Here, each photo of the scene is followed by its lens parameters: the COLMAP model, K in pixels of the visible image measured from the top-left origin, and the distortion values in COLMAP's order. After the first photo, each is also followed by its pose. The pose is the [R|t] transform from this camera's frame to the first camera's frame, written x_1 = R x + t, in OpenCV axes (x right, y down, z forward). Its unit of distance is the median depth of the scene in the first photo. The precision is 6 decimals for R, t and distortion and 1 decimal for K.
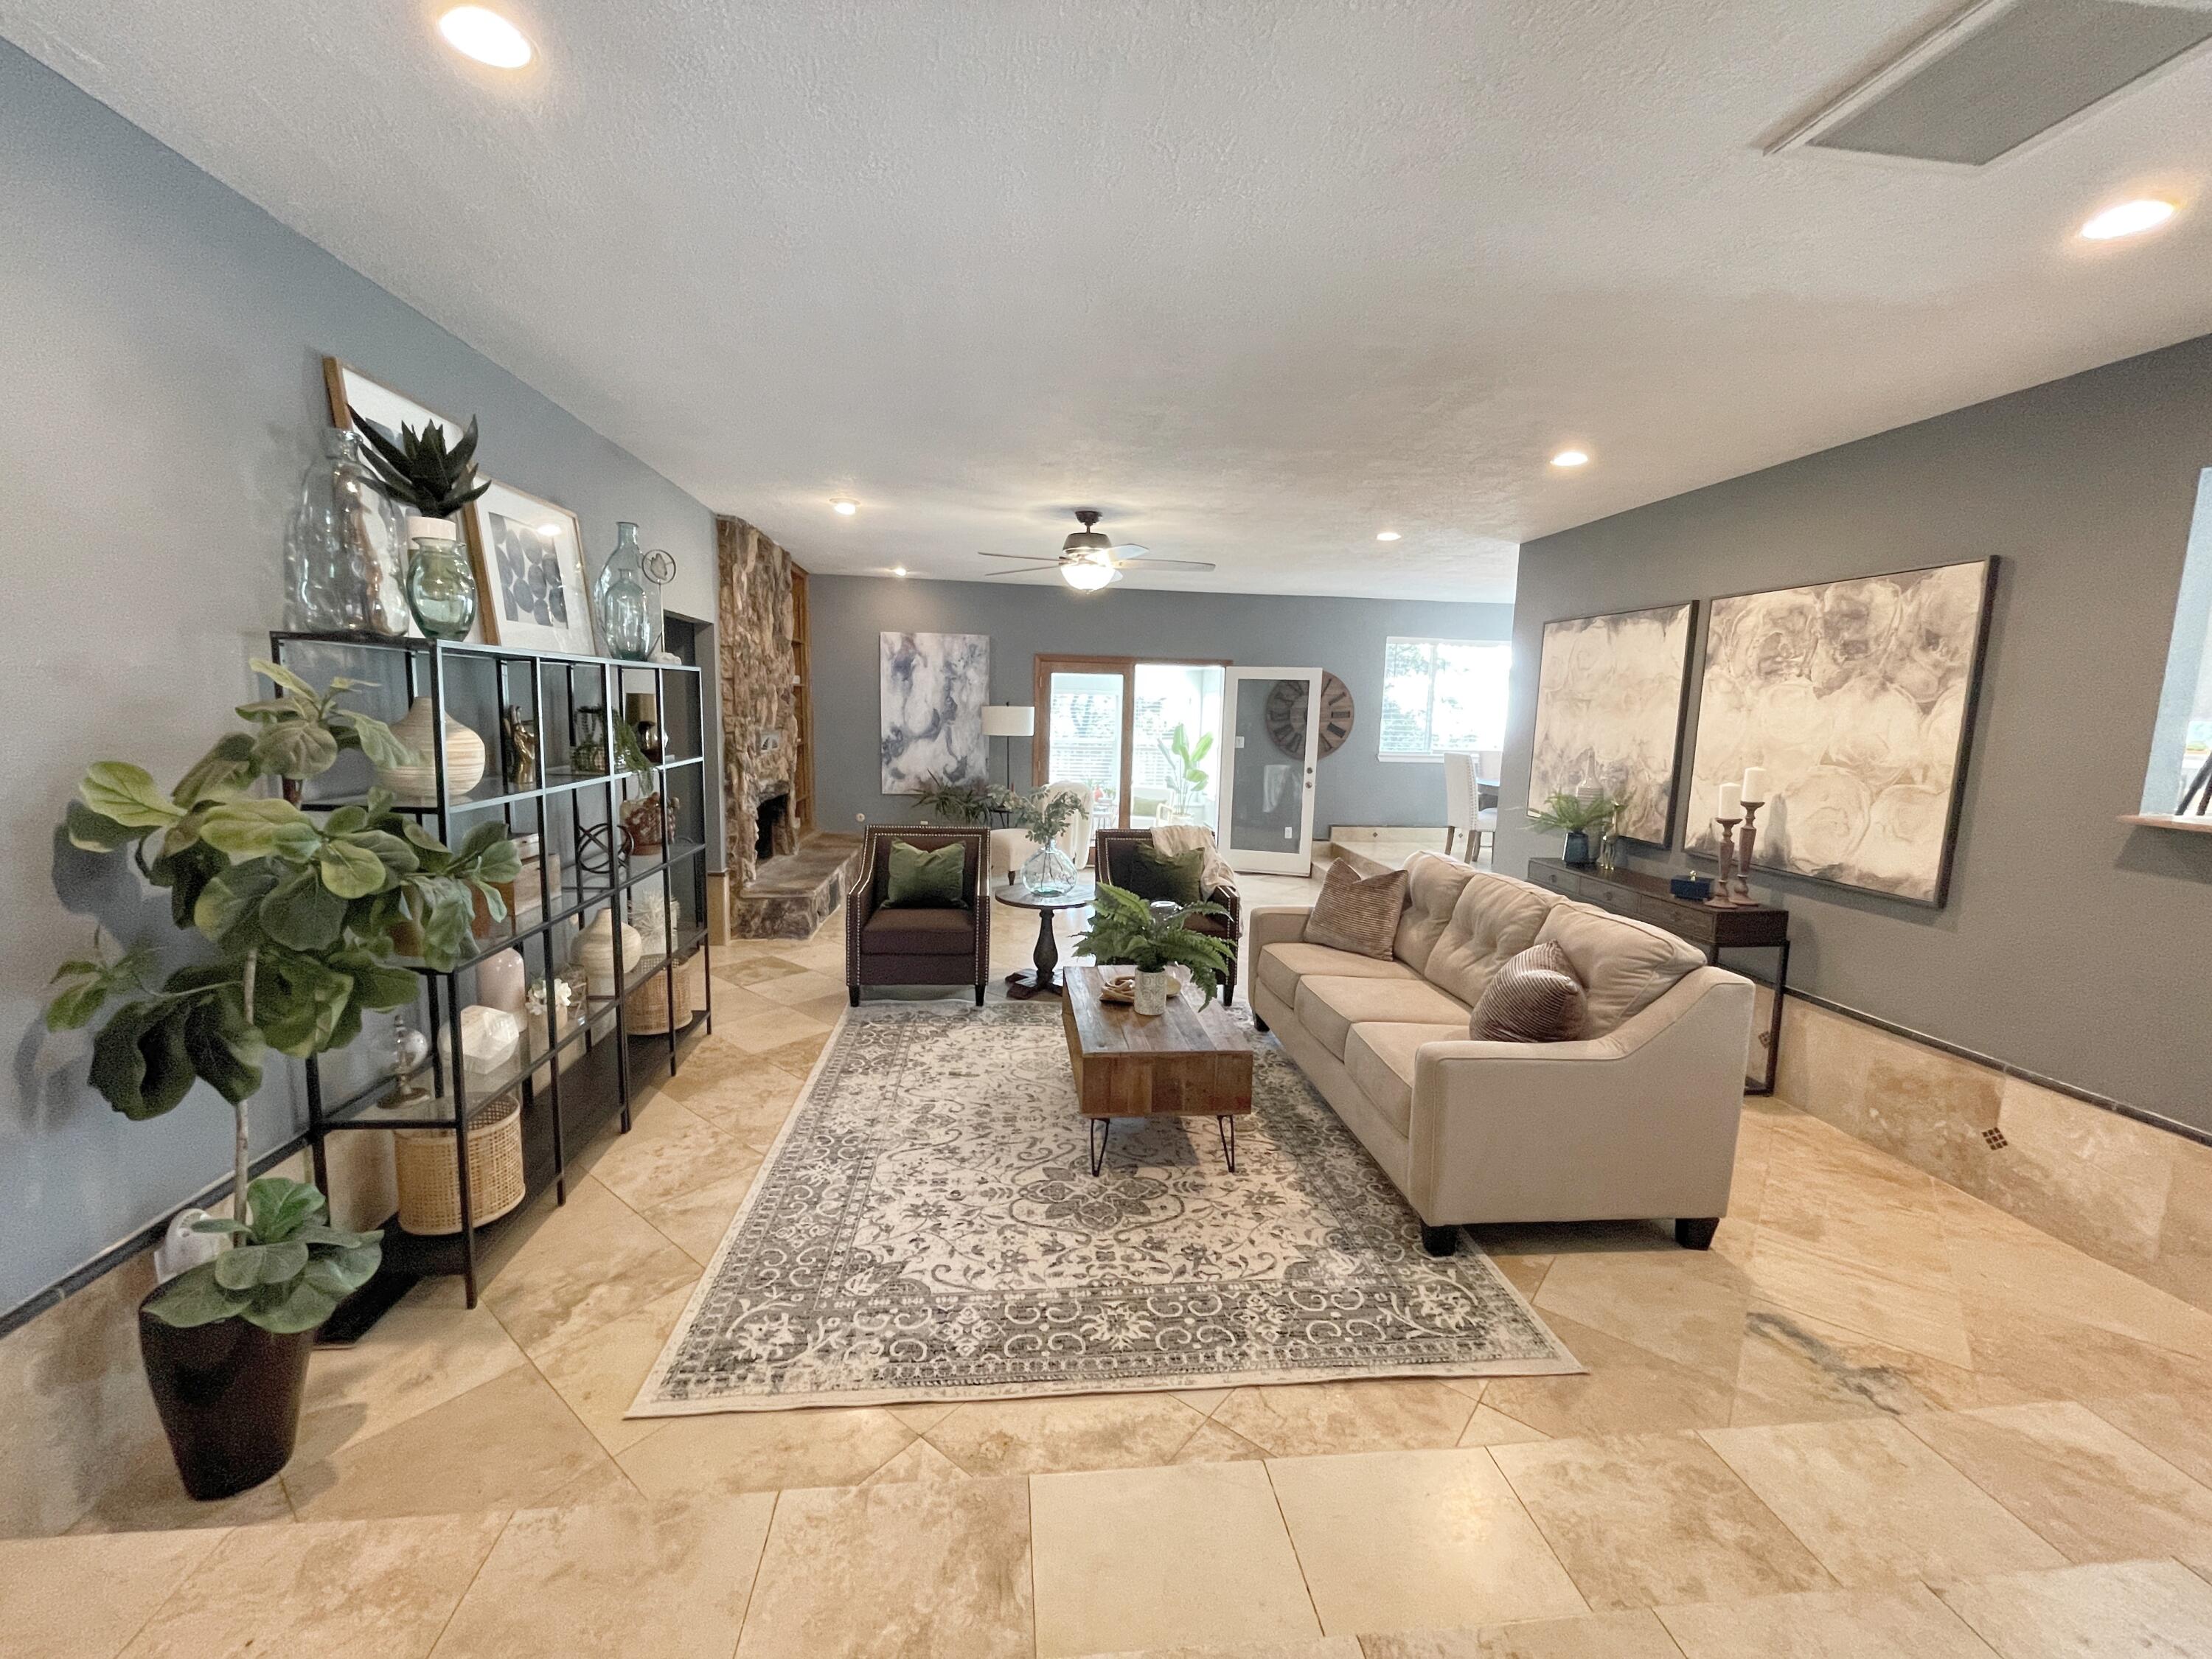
lens RADIAL K [[898.5, 0, 1096.3], [0, 898.5, 831.0], [0, 0, 1]] dist [-0.004802, 0.001633]
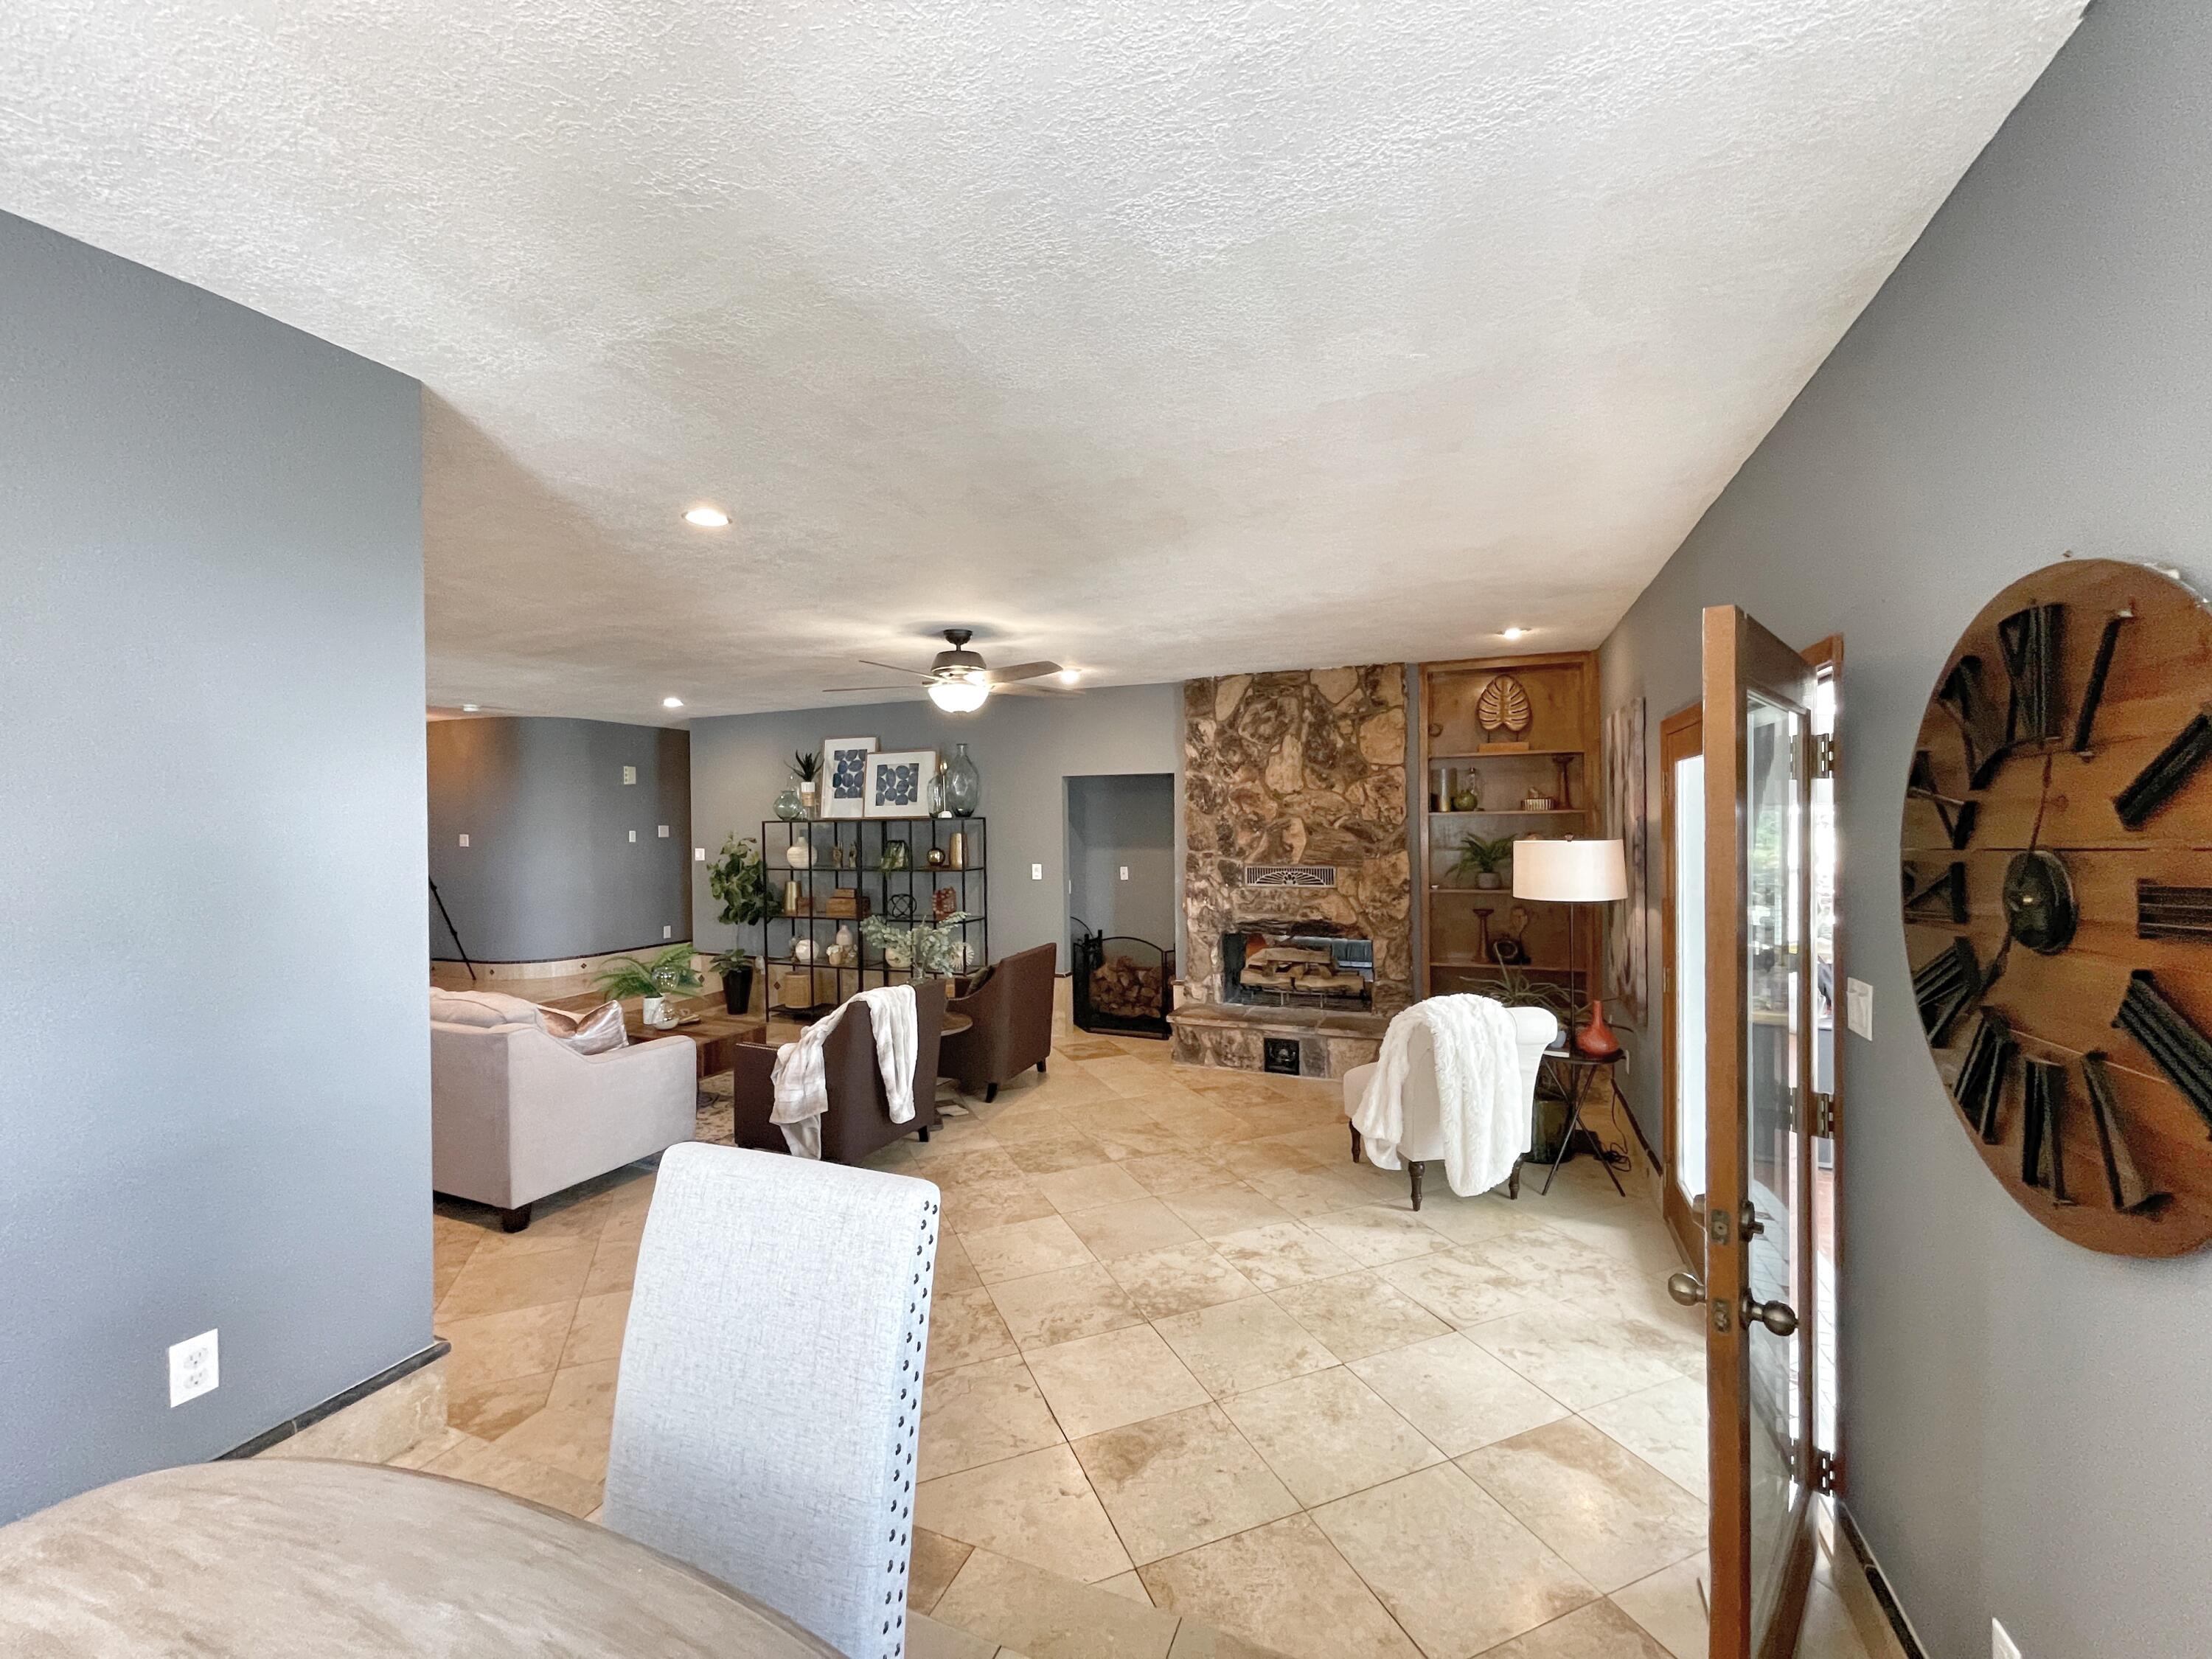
lens RADIAL K [[898.5, 0, 1095.7], [0, 898.5, 824.6], [0, 0, 1]] dist [-0.004802, 0.001633]
pose [[-0.481515, -0.017552, -0.876262, 0.811889], [-0.122806, 0.991287, 0.047627, -0.244457], [0.867791, 0.130543, -0.479475, 1.777399]]
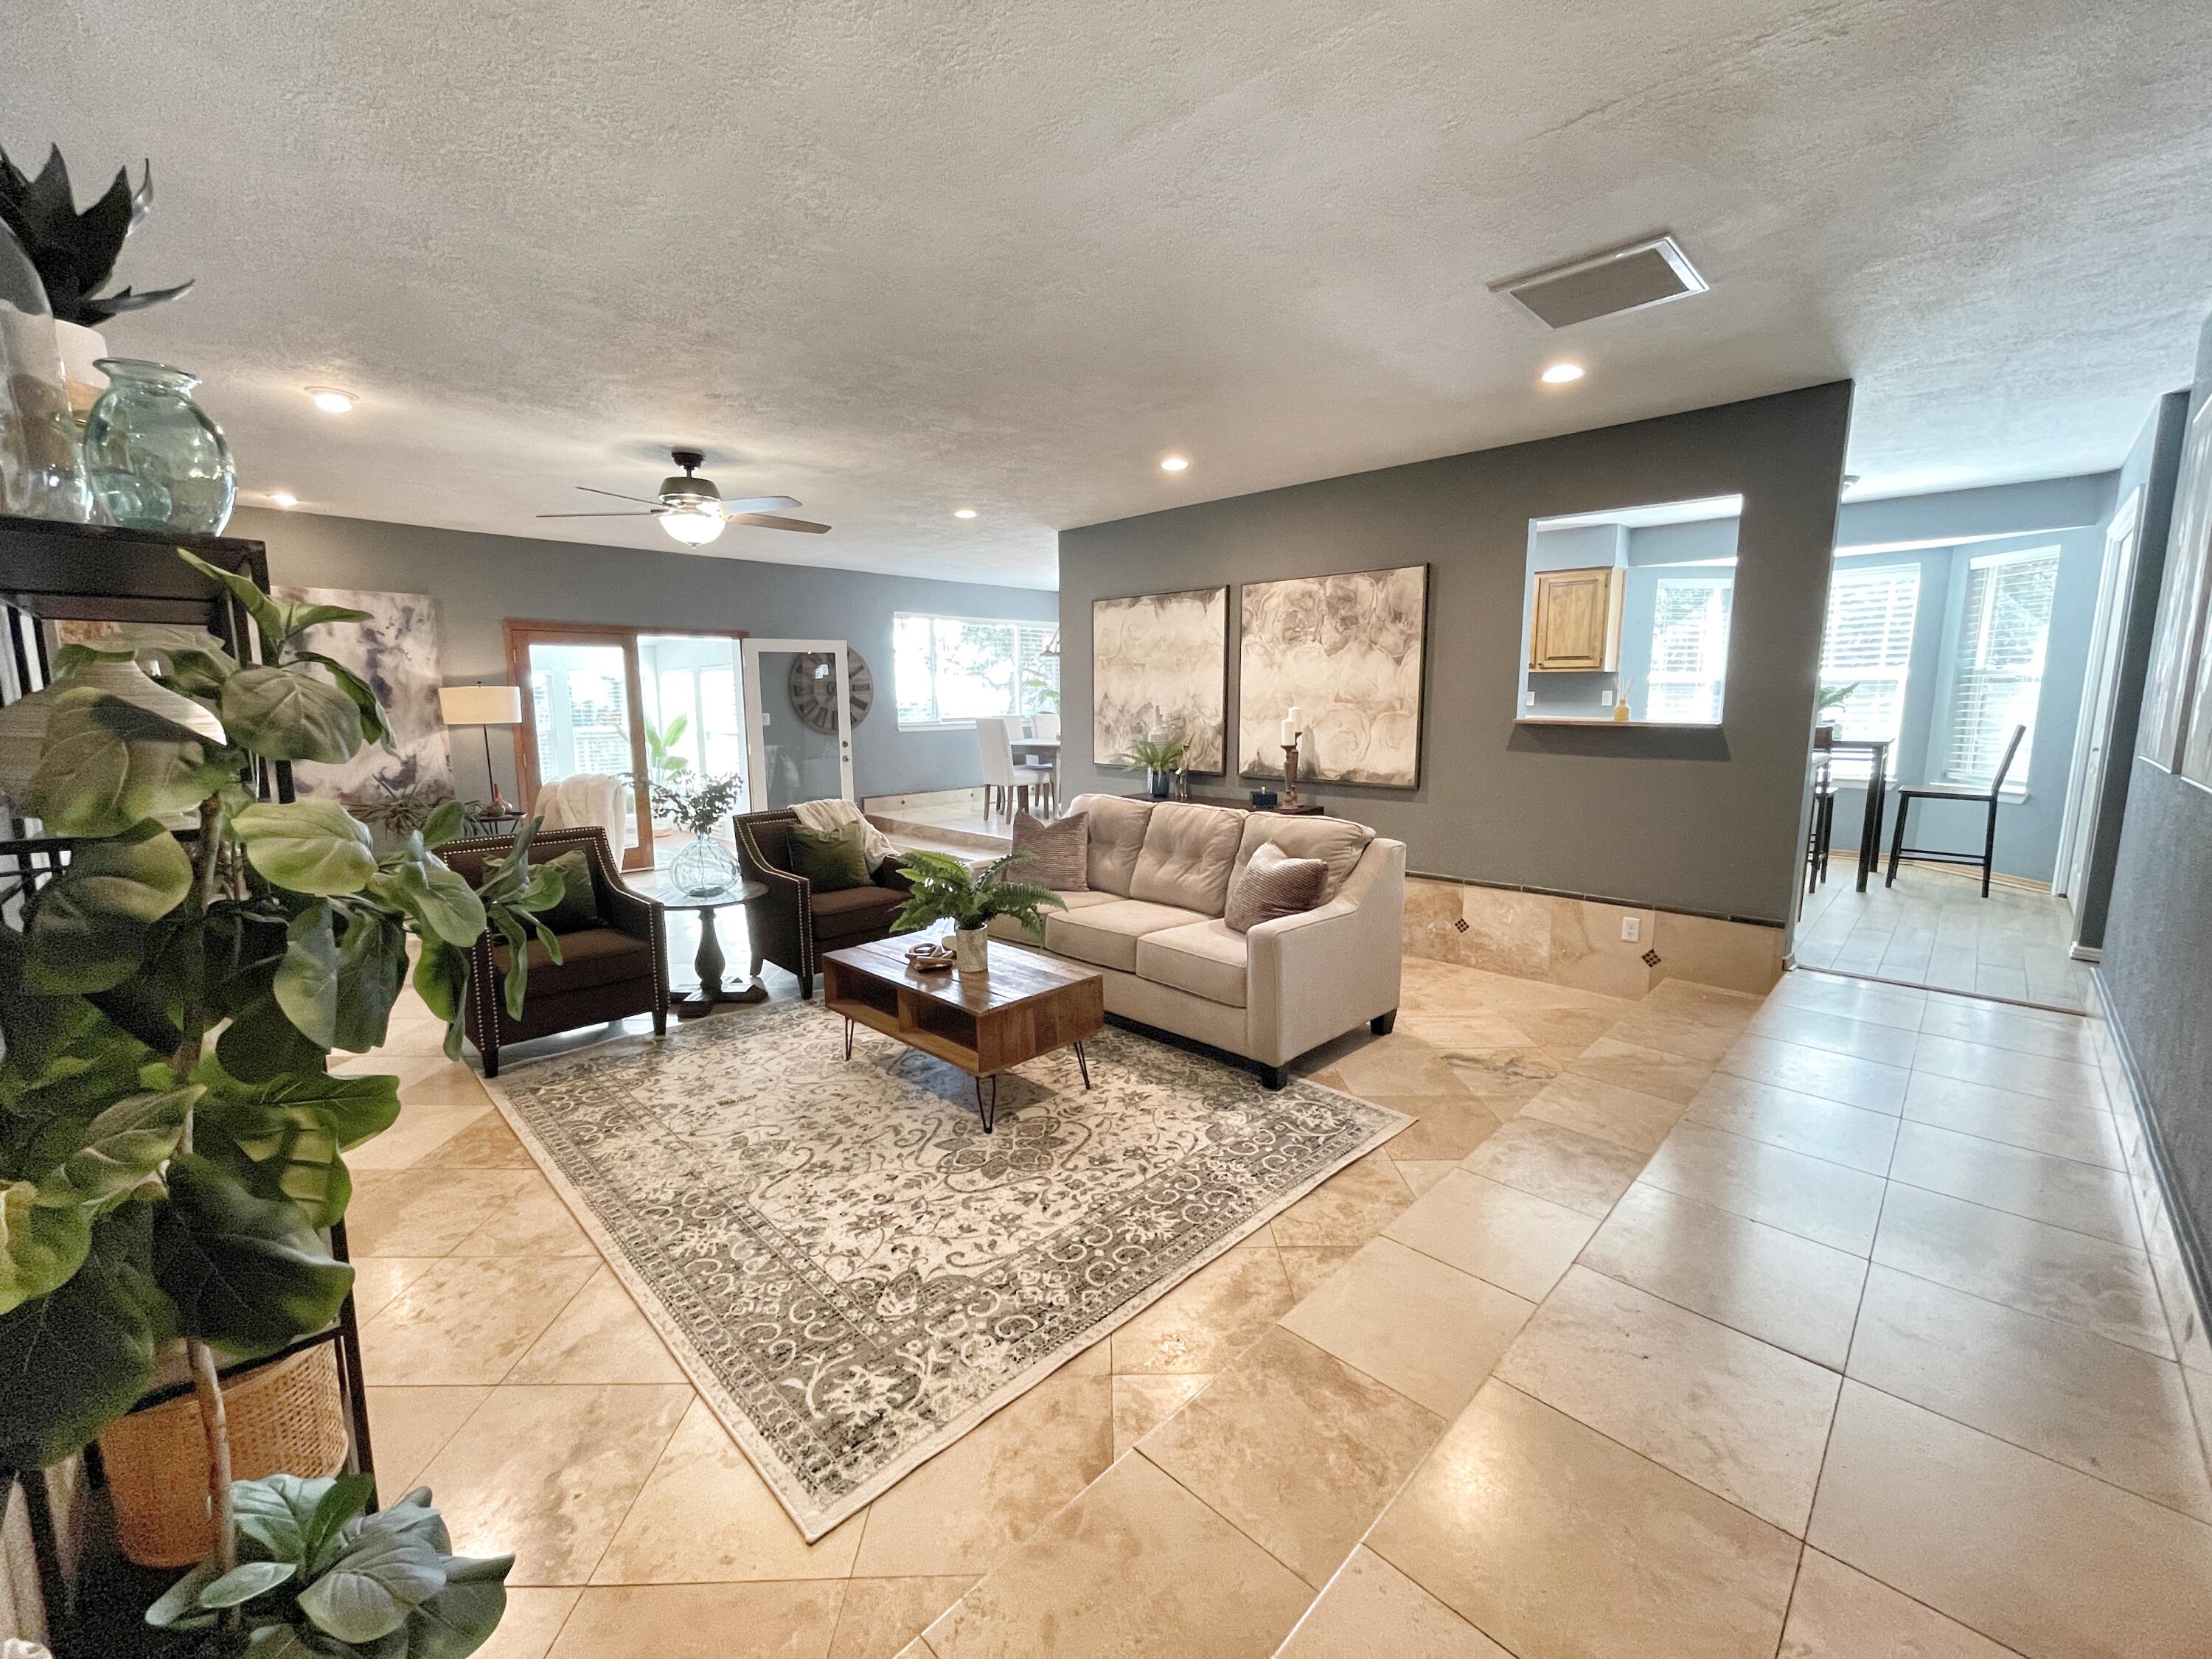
lens RADIAL K [[898.5, 0, 1096.9], [0, 898.5, 832.7], [0, 0, 1]] dist [-0.004802, 0.001633]
pose [[0.775776, -0.125673, 0.618367, -0.318777], [0.112453, 0.991814, 0.060491, 0.002511], [-0.620907, 0.022610, 0.783558, 0.085609]]
